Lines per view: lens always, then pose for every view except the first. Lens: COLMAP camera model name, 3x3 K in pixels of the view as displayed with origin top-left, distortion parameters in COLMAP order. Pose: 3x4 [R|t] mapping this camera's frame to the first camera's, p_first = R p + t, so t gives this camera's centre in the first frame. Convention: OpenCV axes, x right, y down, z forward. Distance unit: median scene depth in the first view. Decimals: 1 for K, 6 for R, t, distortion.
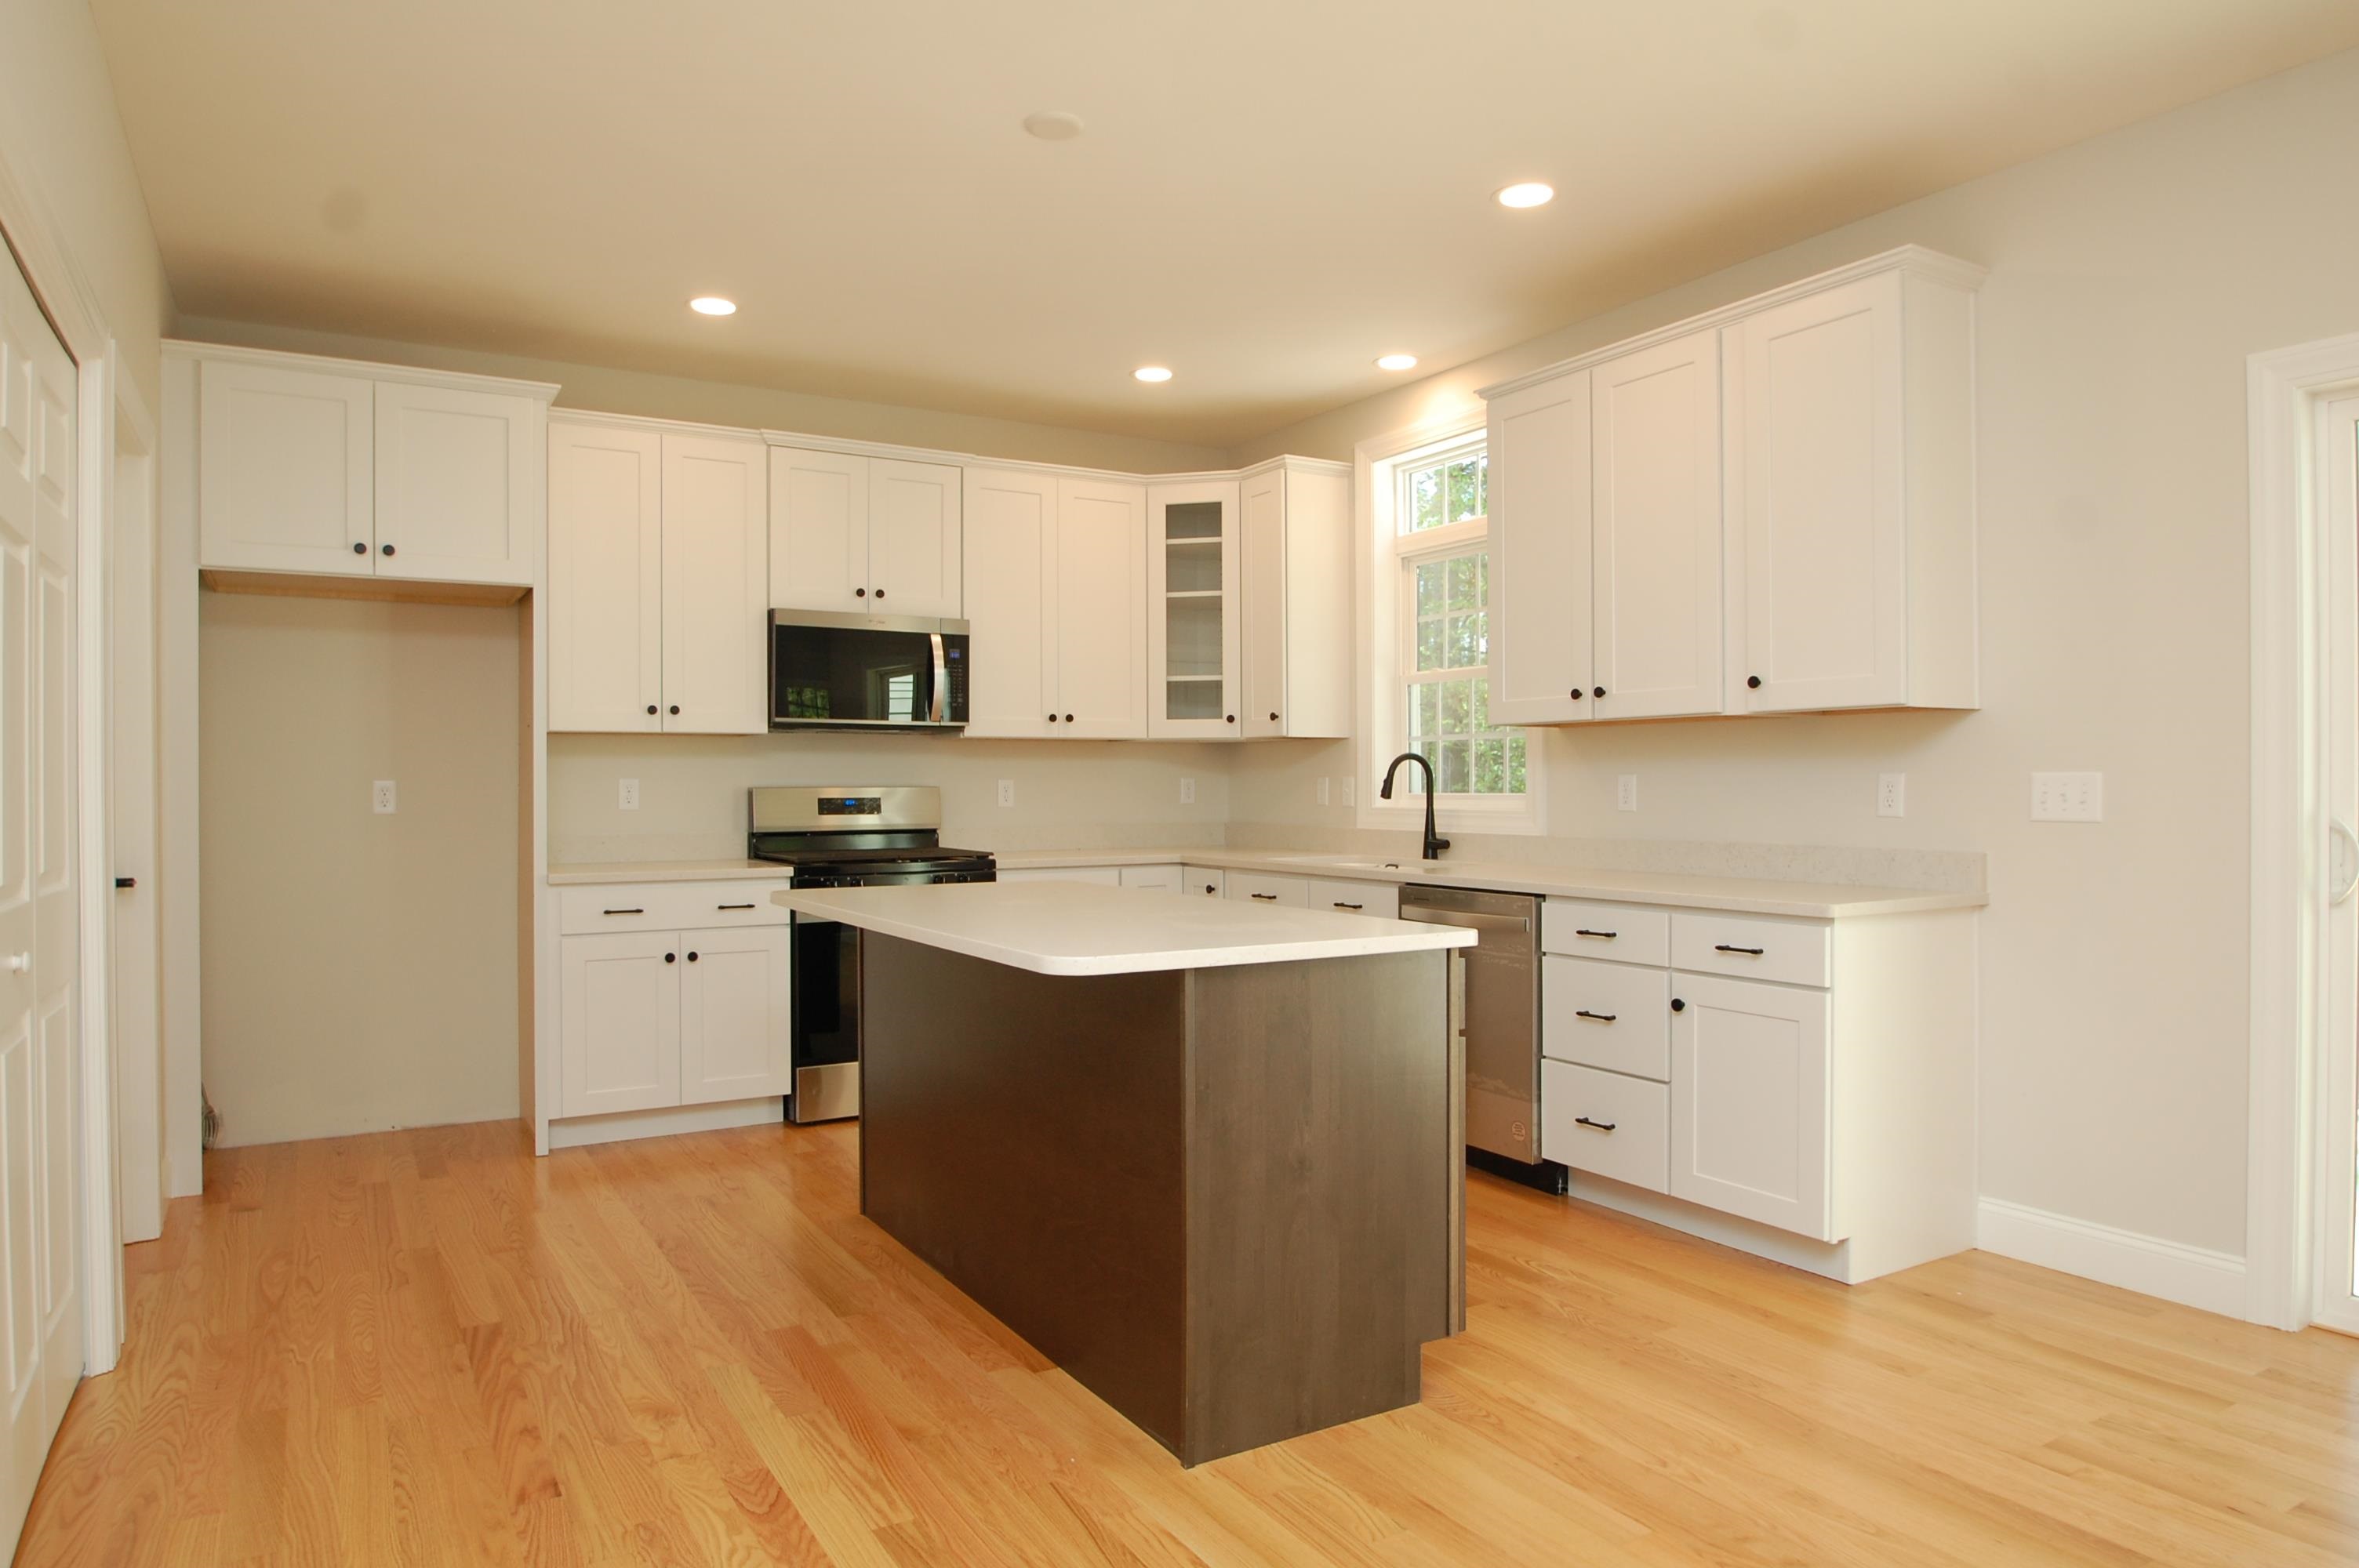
lens RADIAL K [[1559.8, 0, 1179.5], [0, 1559.8, 784.0], [0, 0, 1]] dist [0.000548, 0.004284]
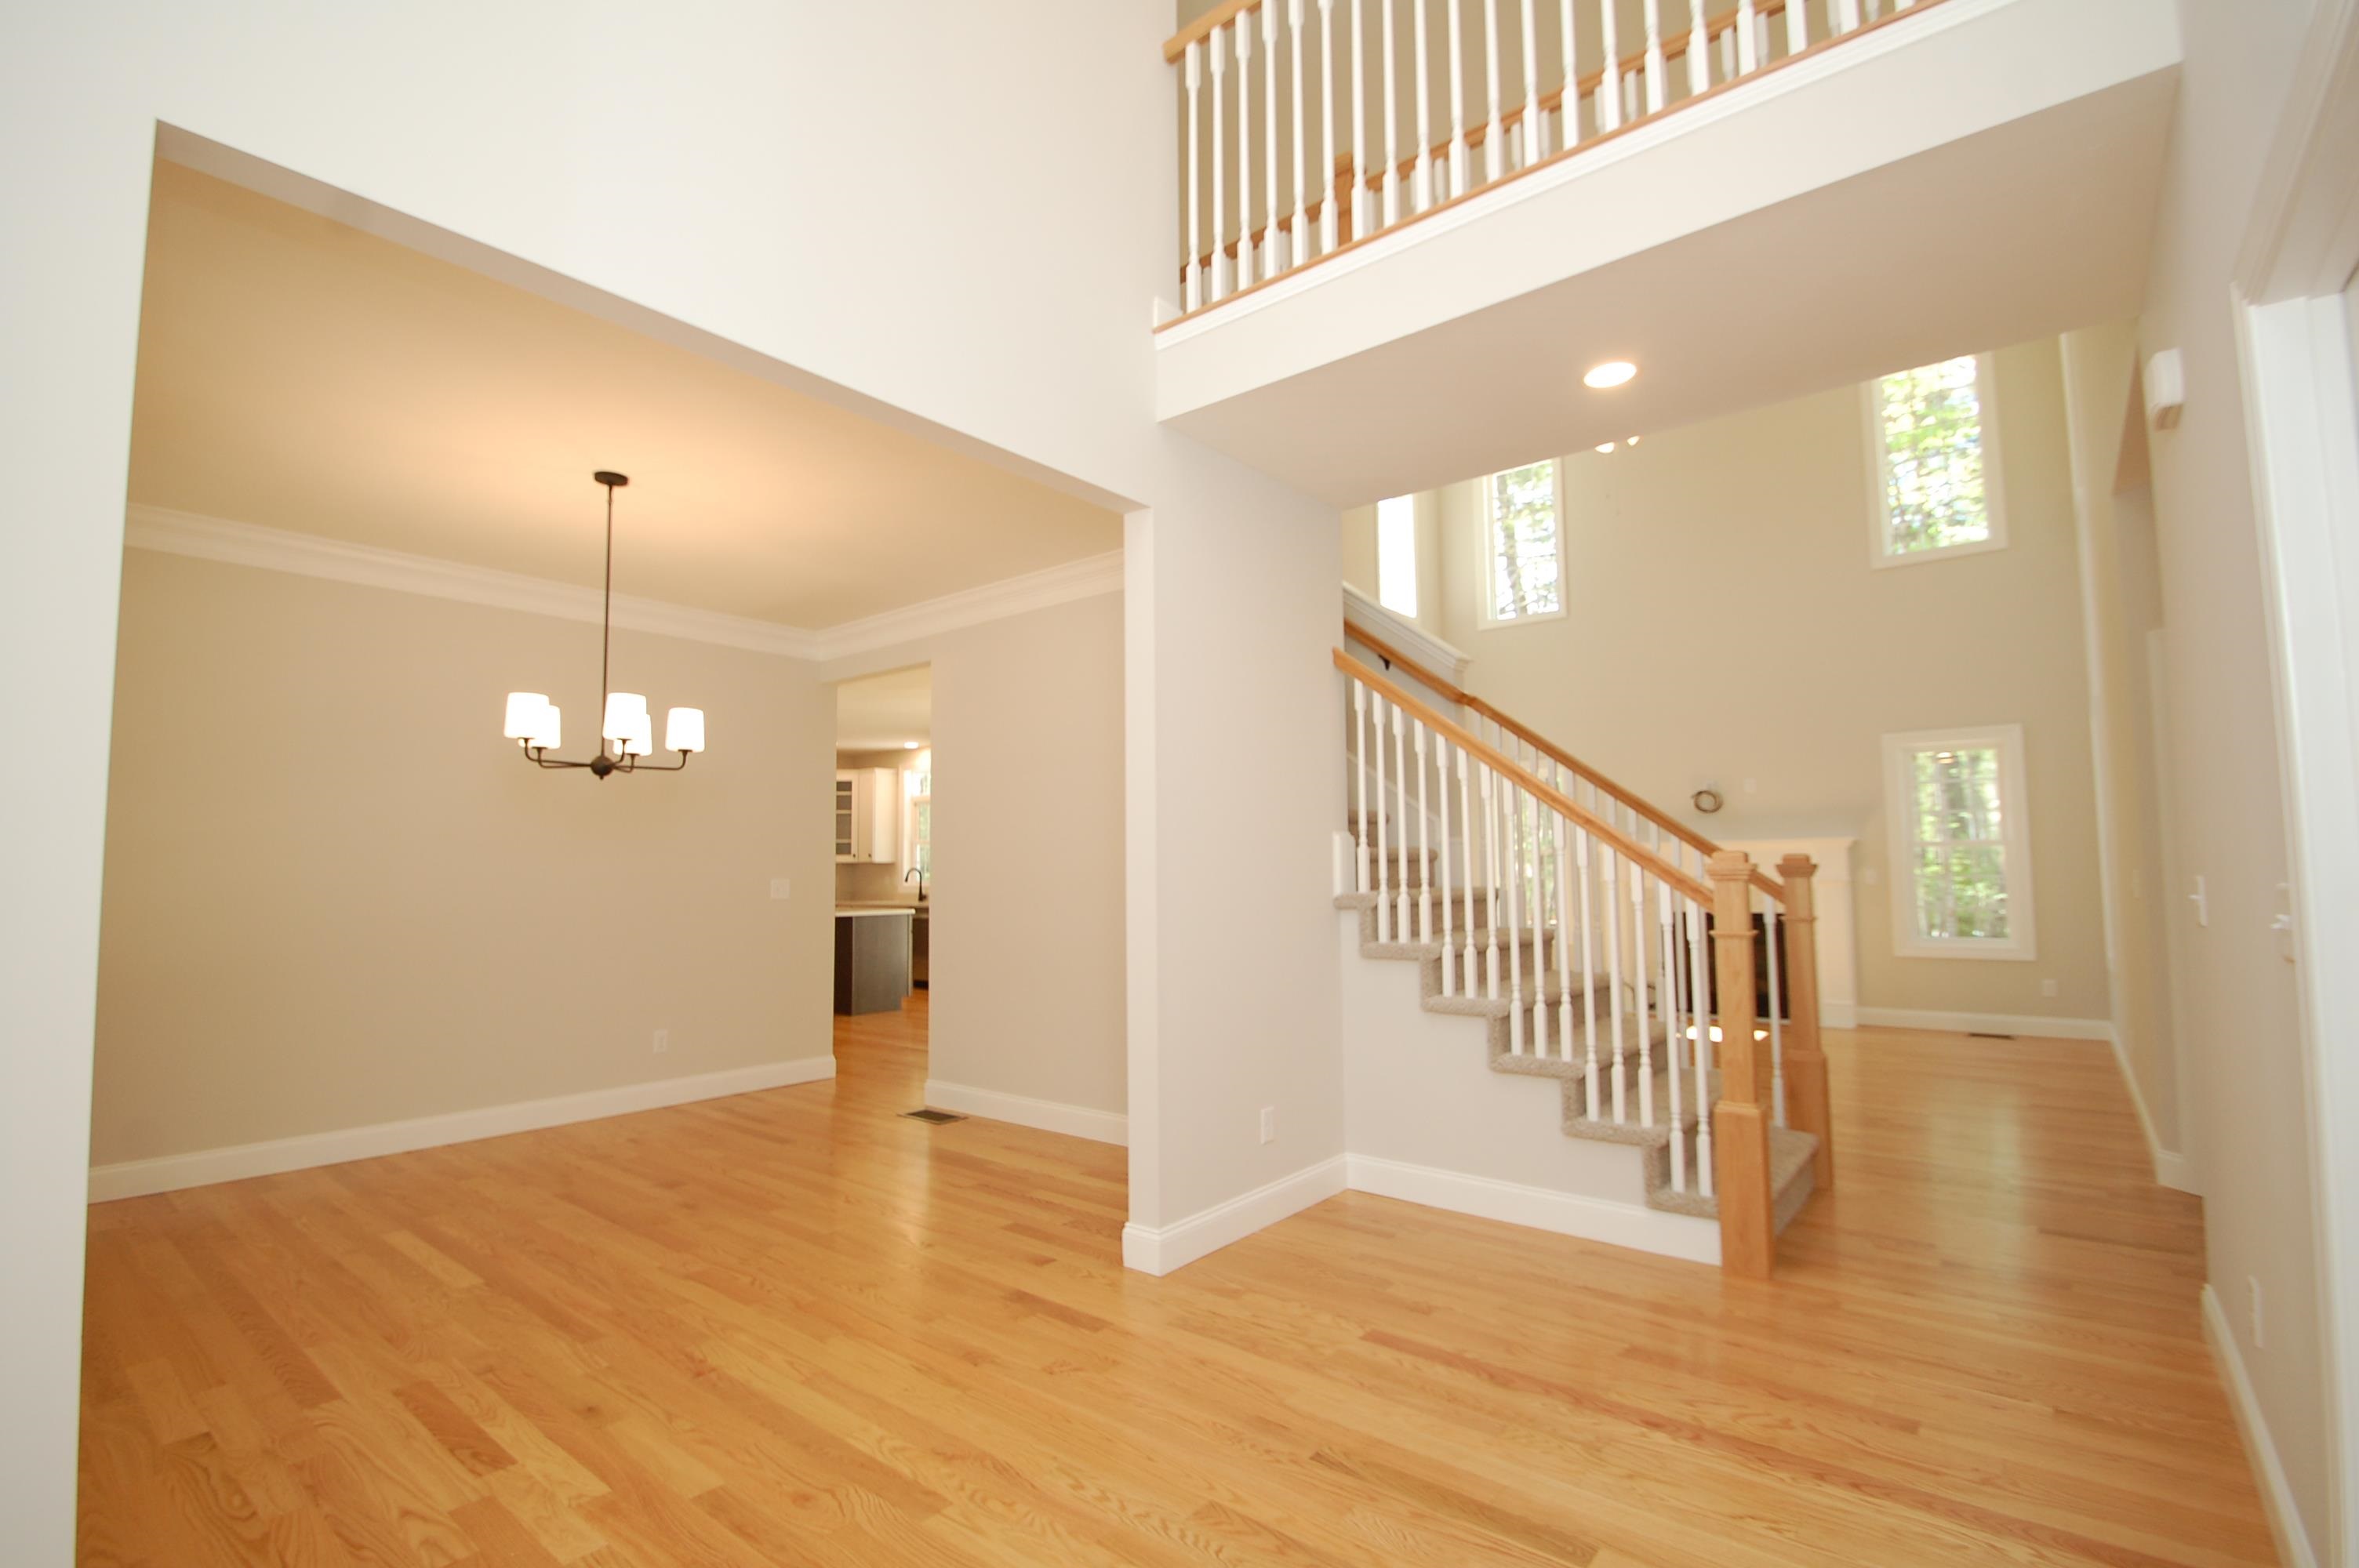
lens RADIAL K [[1081.2, 0, 1164.8], [0, 1081.2, 789.3], [0, 0, 1]] dist [0.000751, -0.005975]
pose [[0.945573, 0.015452, 0.325044, -0.111050], [0.009450, 0.997147, -0.074894, -0.012983], [-0.325274, 0.073890, 0.942729, -1.586972]]
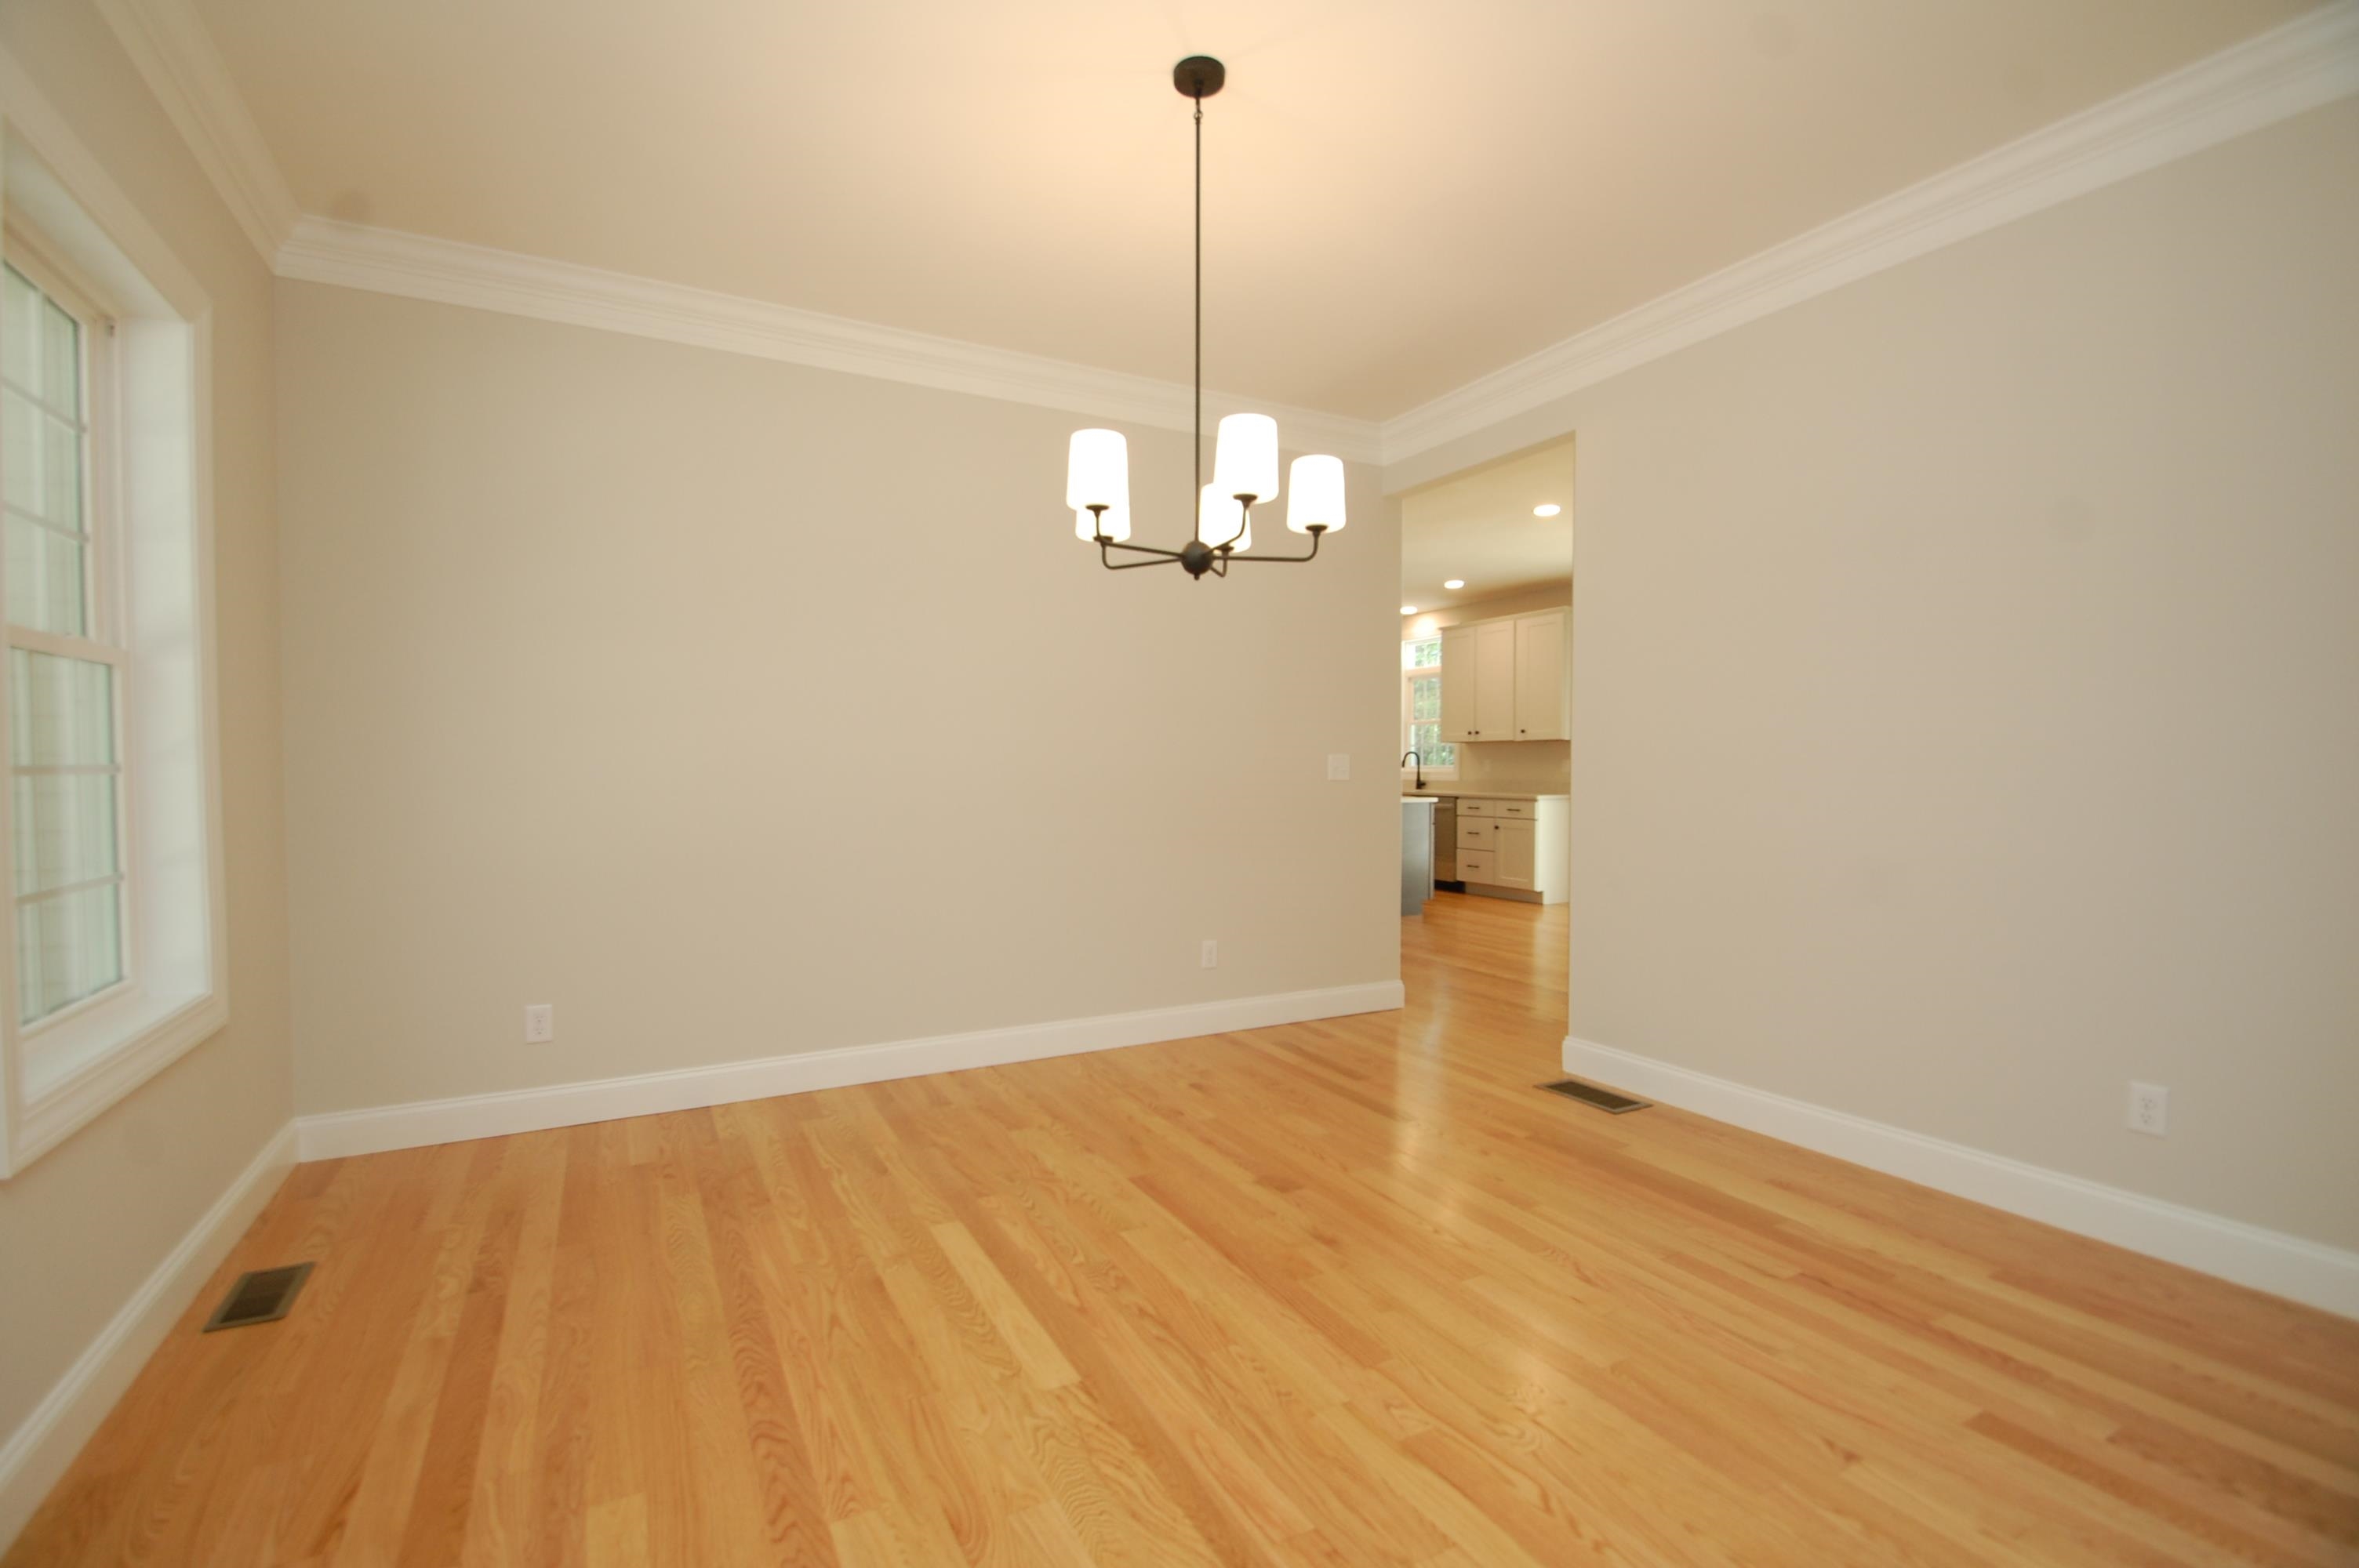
lens RADIAL K [[1055.2, 0, 1174.0], [0, 1055.2, 799.5], [0, 0, 1]] dist [0.002101, 0.000121]
pose [[0.998945, 0.003785, -0.045774, -0.243209], [-0.002201, 0.999399, 0.034602, 0.002674], [0.045878, -0.034464, 0.998352, -1.159759]]
